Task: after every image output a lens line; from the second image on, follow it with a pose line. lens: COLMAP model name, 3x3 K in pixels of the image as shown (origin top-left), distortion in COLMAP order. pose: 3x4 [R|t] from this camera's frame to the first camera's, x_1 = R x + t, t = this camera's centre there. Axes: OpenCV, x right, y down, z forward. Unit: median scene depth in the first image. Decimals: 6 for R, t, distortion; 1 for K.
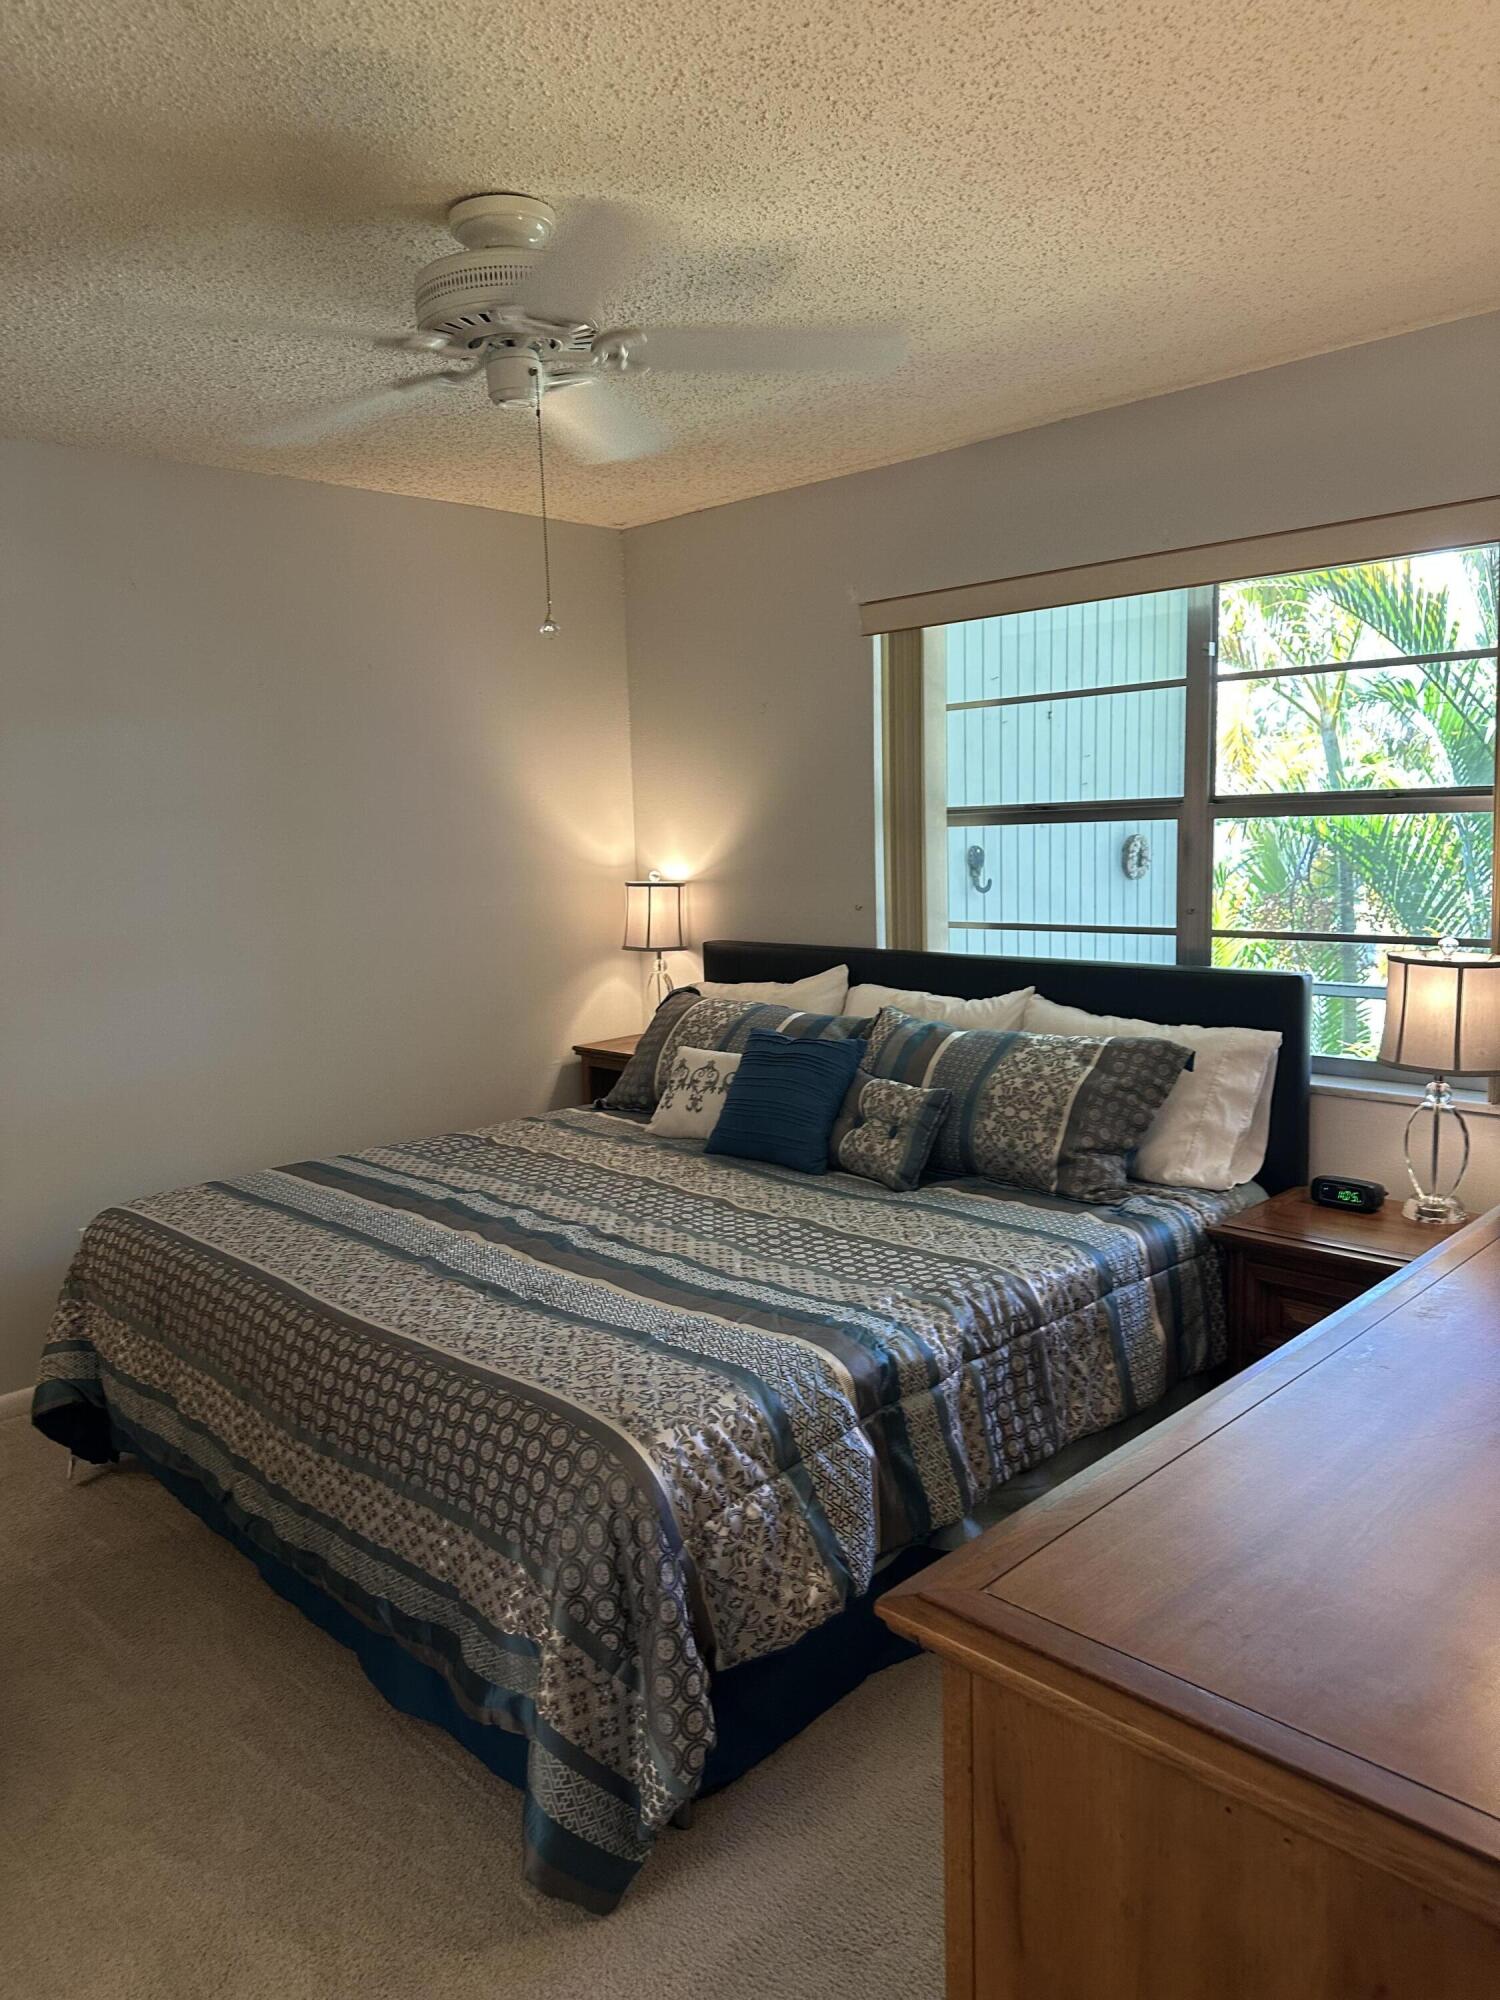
lens RADIAL K [[1373.0, 0, 749.0], [0, 1373.0, 990.9], [0, 0, 1]] dist [0.069569, -0.094863]
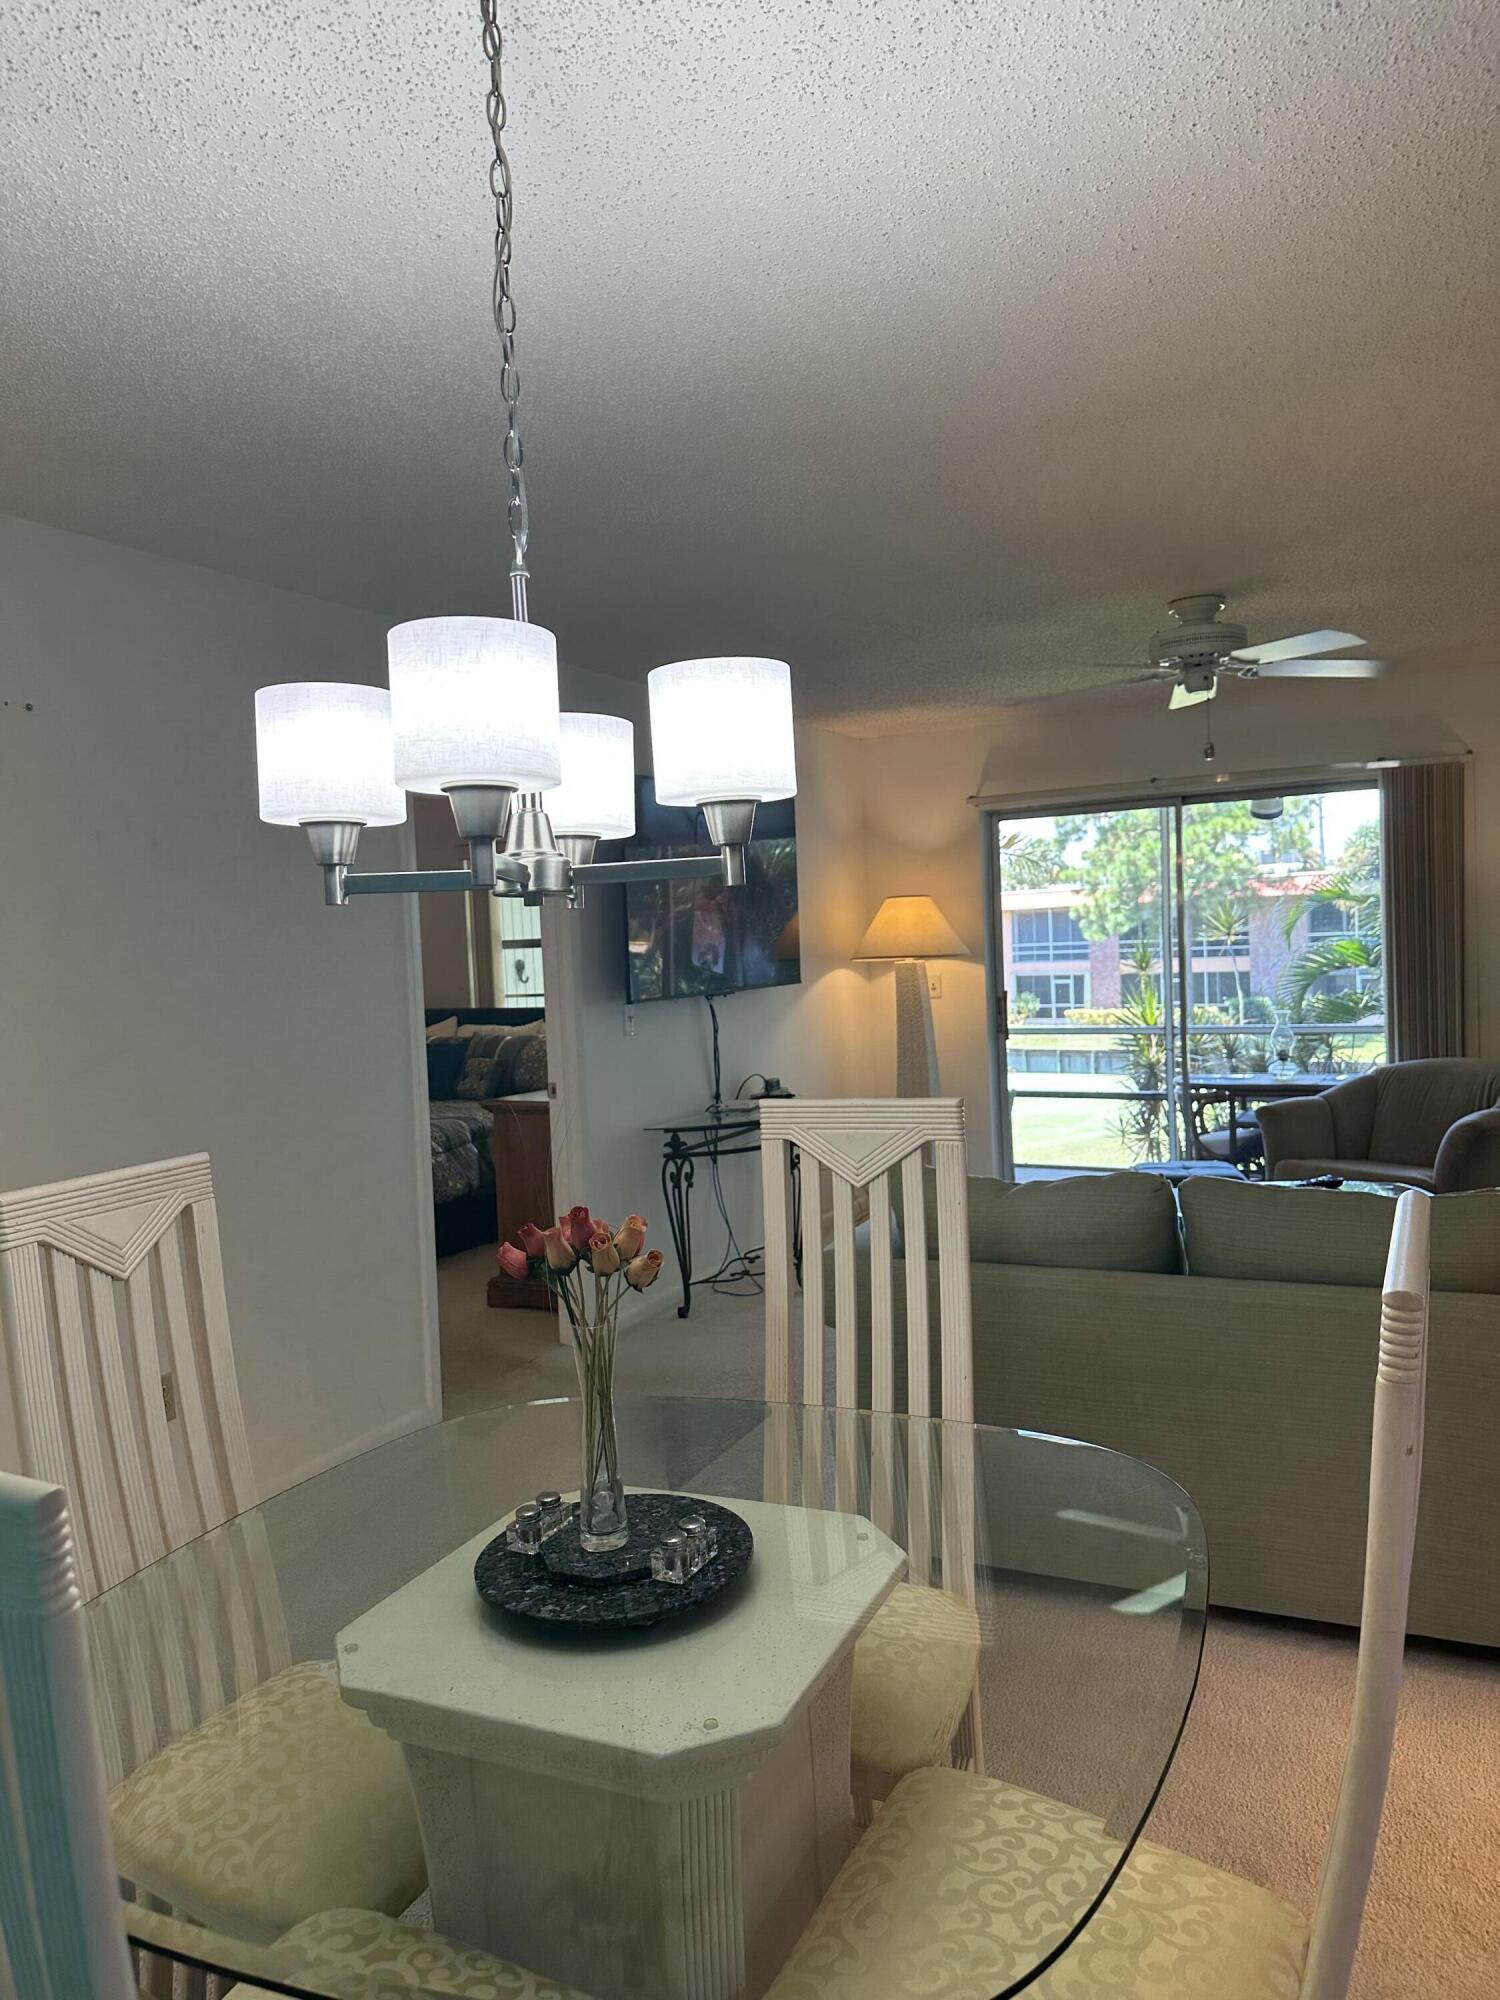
lens RADIAL K [[1373.0, 0, 749.0], [0, 1373.0, 990.9], [0, 0, 1]] dist [0.069569, -0.094863]
pose [[0.955177, -0.021547, 0.295250, -0.135322], [0.049654, 0.994879, -0.088032, 0.167223], [-0.291841, 0.098747, 0.951356, -1.252851]]
